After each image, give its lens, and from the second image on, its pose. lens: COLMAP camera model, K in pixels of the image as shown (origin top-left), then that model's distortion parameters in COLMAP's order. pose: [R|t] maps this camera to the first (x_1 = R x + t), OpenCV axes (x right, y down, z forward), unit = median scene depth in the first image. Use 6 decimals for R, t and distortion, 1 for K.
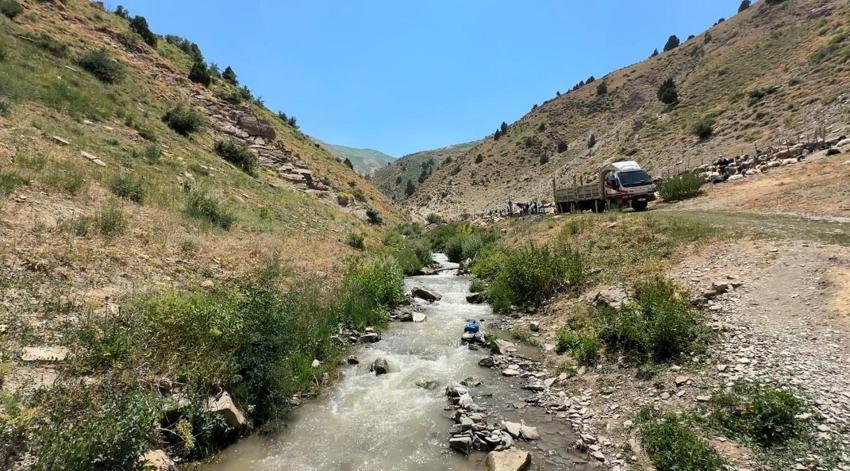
lens RADIAL K [[394.7, 0, 419.5], [0, 394.7, 232.2], [0, 0, 1]] dist [-0.000182, -0.000107]
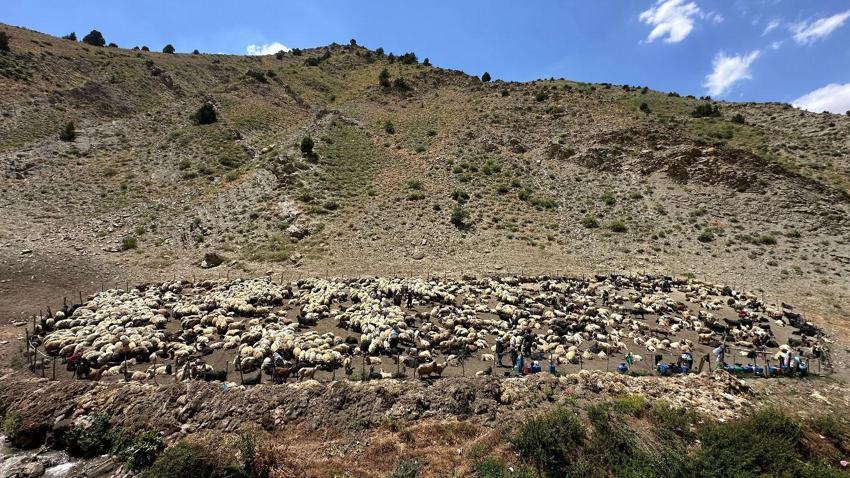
lens RADIAL K [[339.2, 0, 425.6], [0, 339.2, 237.9], [0, 0, 1]] dist [0.002169, 0.000130]
pose [[0.054316, 0.064178, 0.996459, -0.061361], [-0.048659, 0.996917, -0.061555, -0.036204], [-0.997338, -0.045143, 0.057271, 0.274080]]
